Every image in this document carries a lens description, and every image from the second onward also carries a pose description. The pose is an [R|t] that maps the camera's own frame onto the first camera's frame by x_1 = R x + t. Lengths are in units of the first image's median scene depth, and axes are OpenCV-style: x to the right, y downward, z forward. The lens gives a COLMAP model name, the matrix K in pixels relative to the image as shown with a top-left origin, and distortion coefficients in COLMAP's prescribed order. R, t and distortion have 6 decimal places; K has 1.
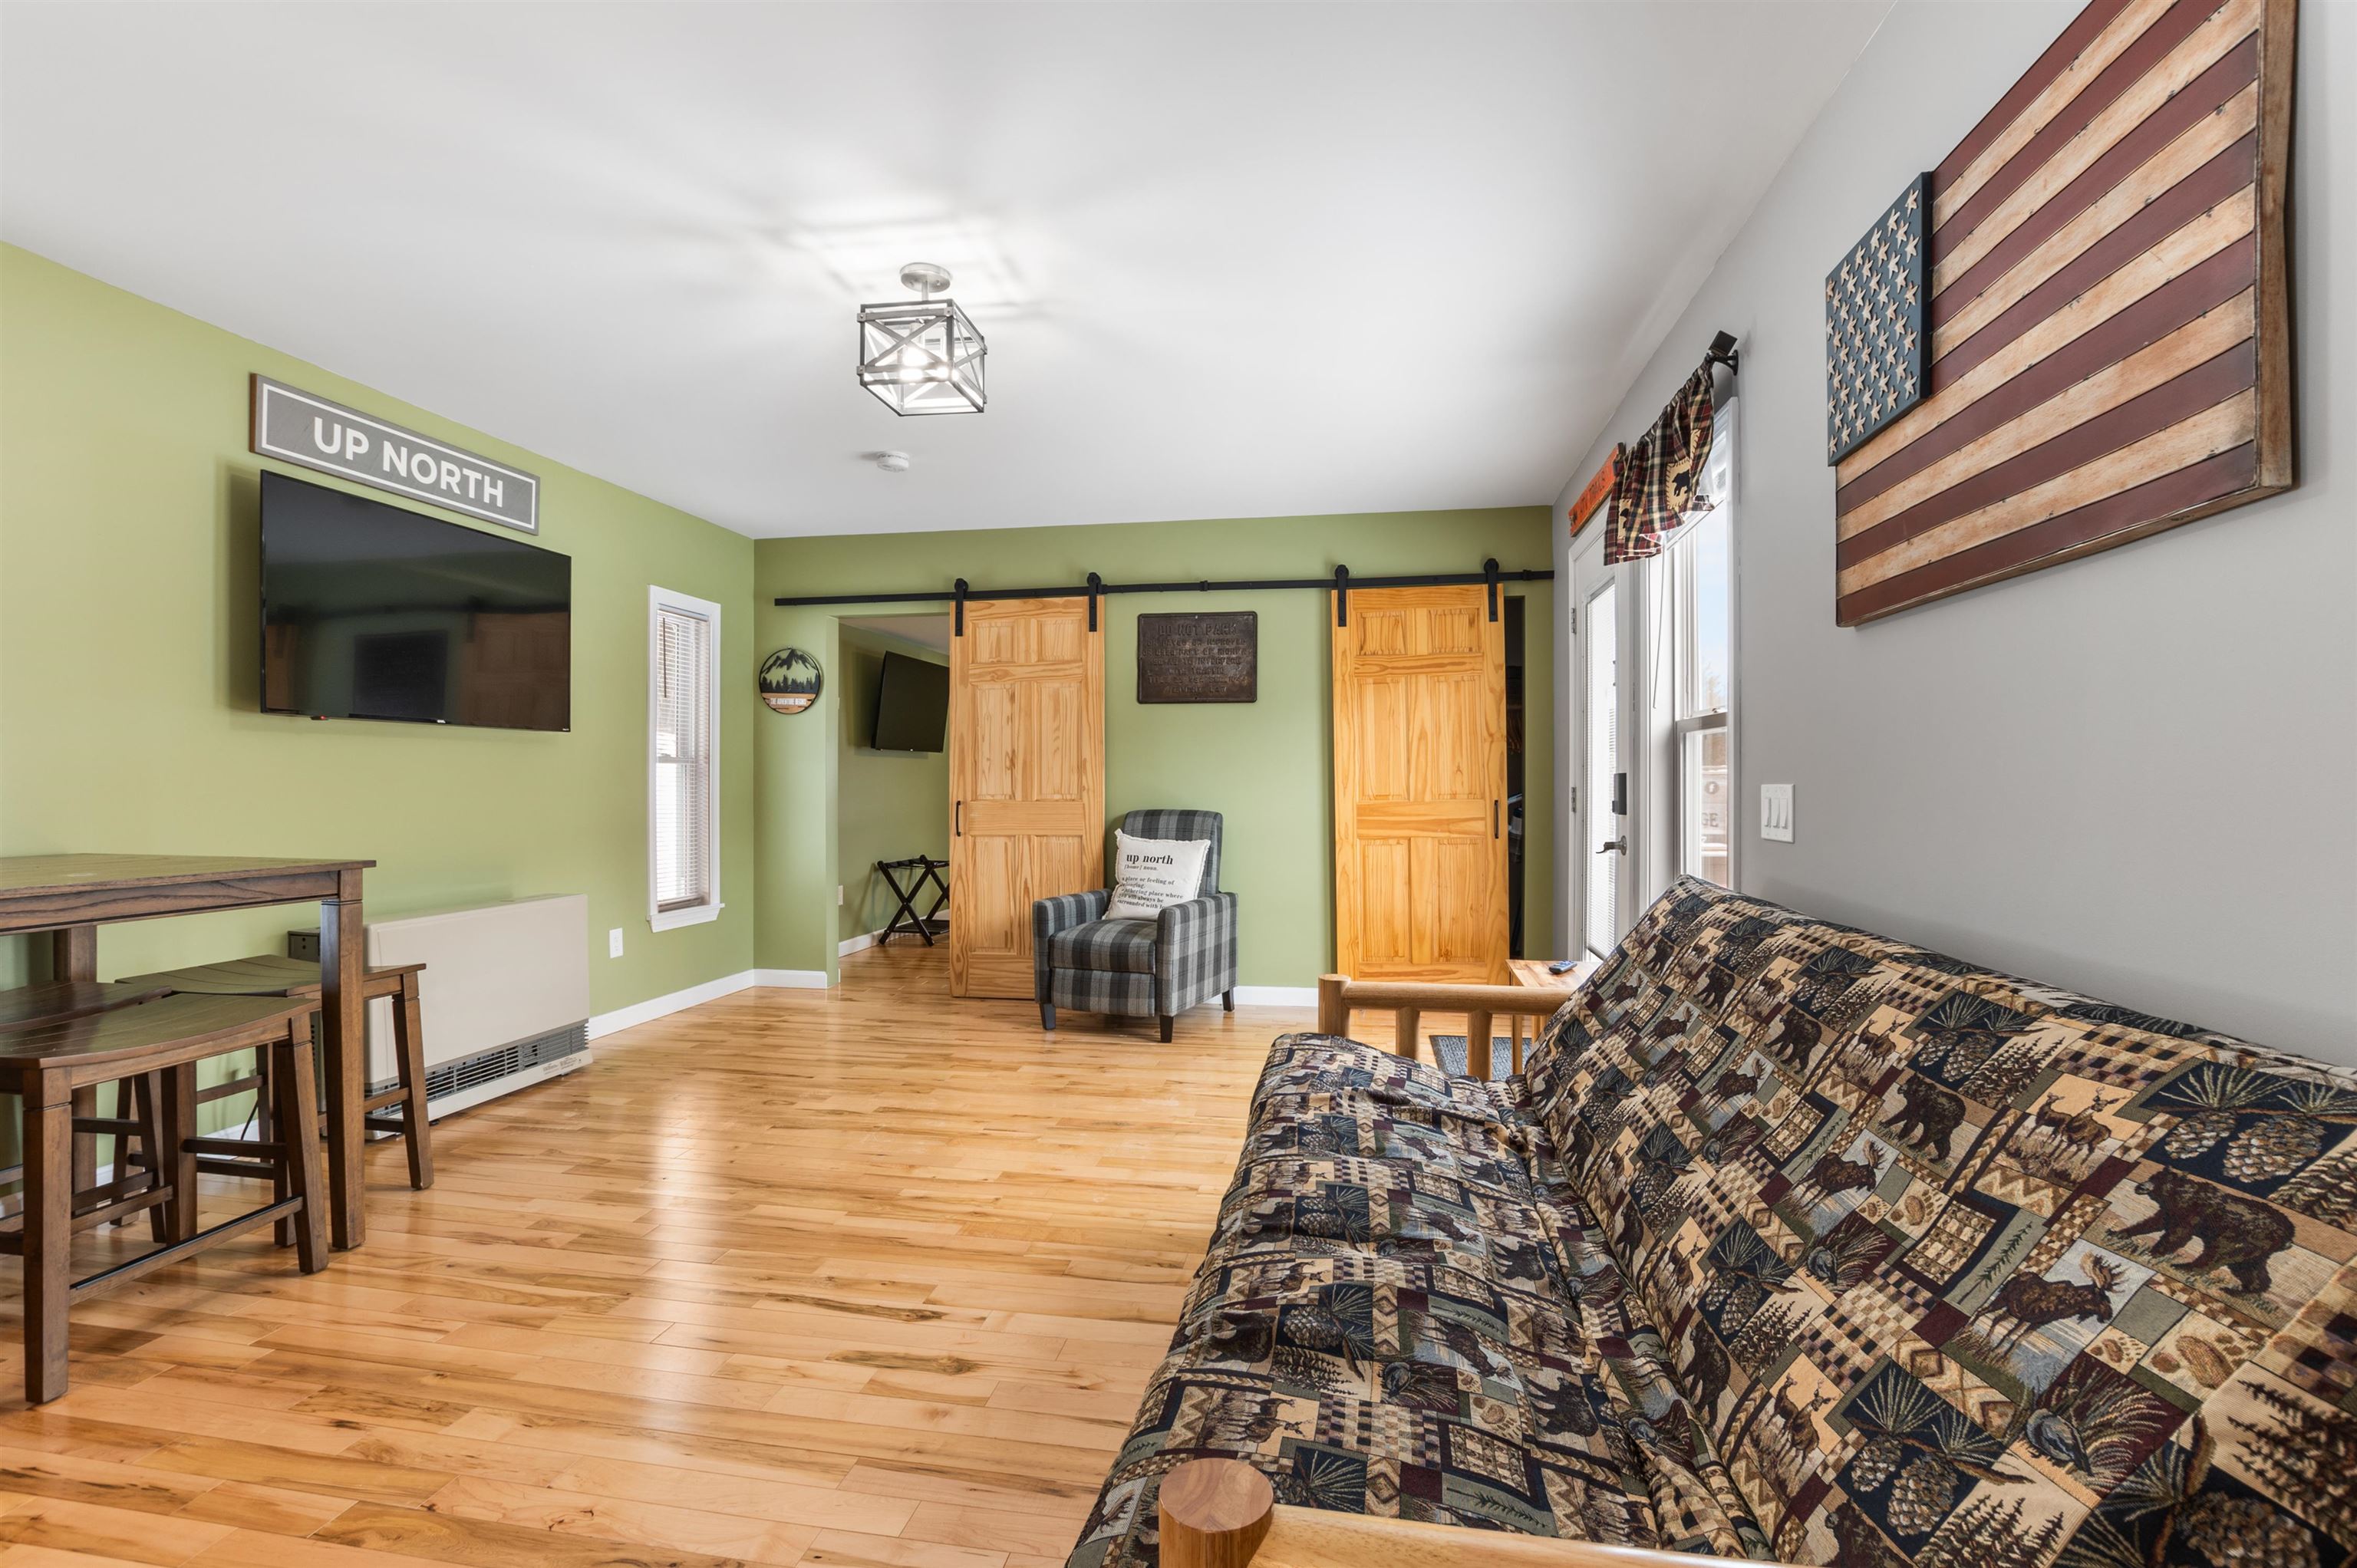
lens RADIAL K [[1077.0, 0, 1178.5], [0, 1077.0, 784.0], [0, 0, 1]] dist [-0.015530, 0.000119]
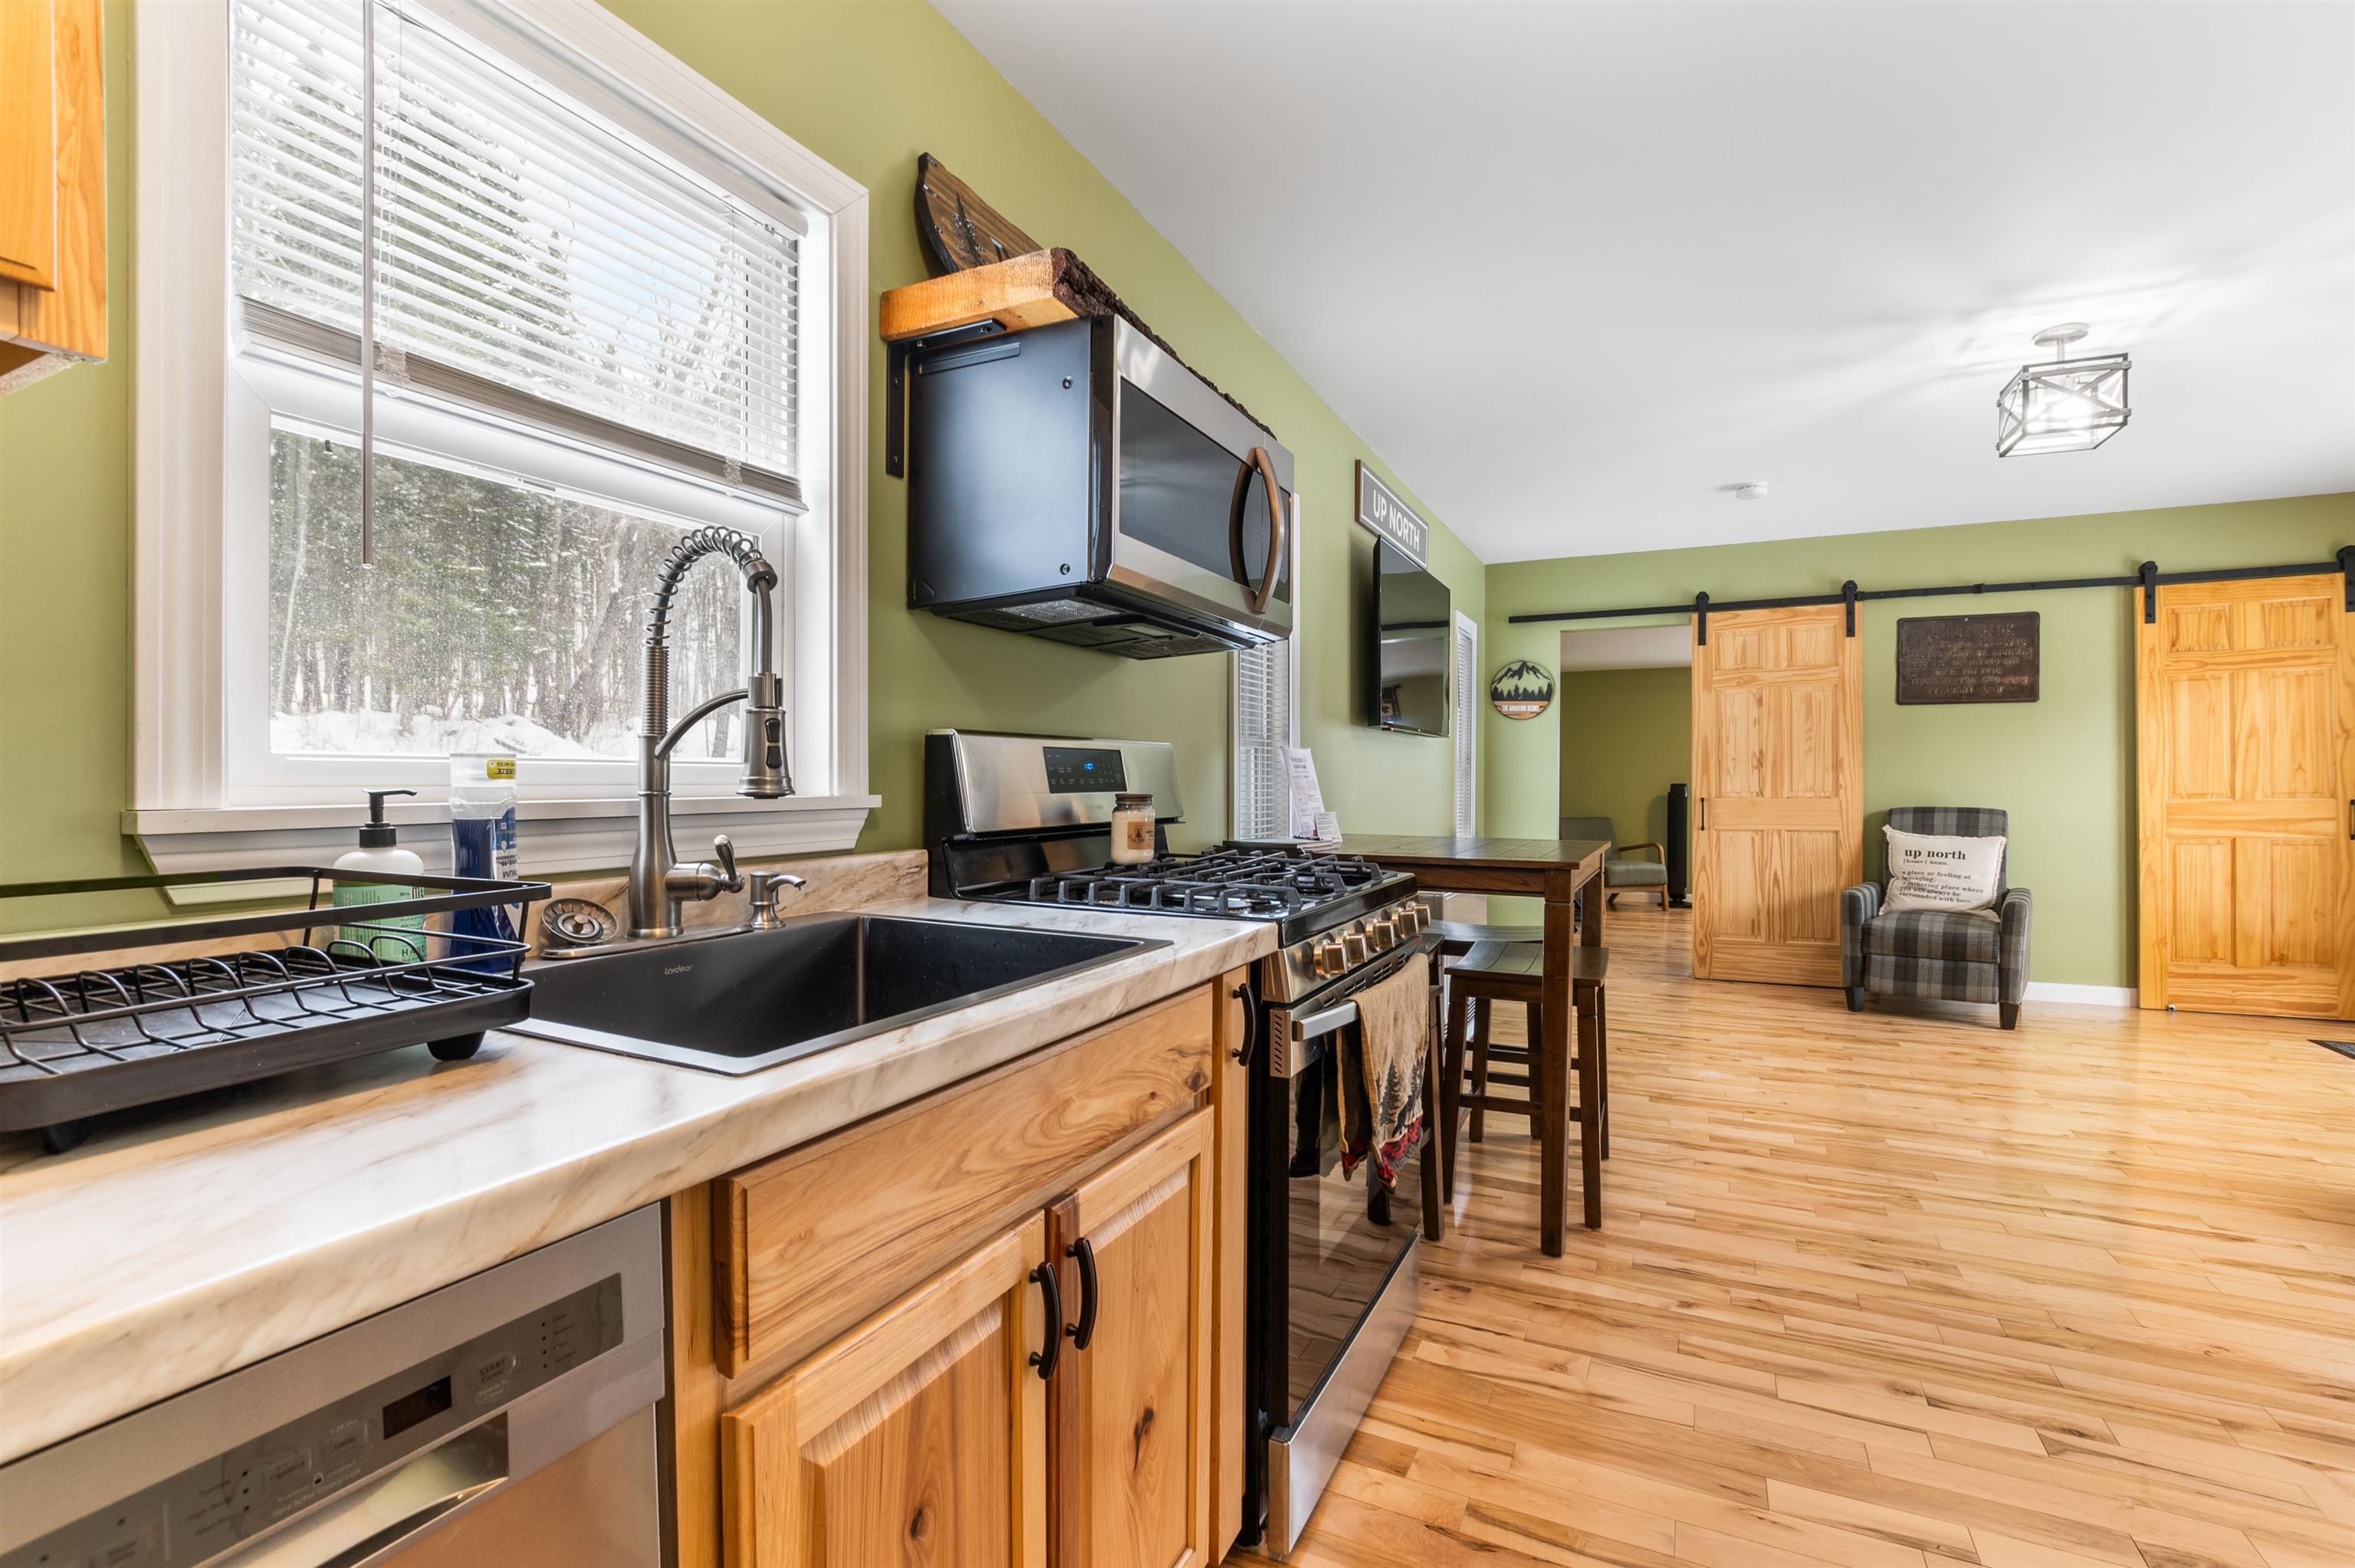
lens RADIAL K [[1057.3, 0, 1178.2], [0, 1057.3, 789.4], [0, 0, 1]] dist [-0.011152, 0.000373]
pose [[0.961834, 0.002797, -0.273619, -0.441734], [-0.001144, 0.999980, 0.006200, 0.001481], [0.273631, -0.005650, 0.961818, -0.171532]]
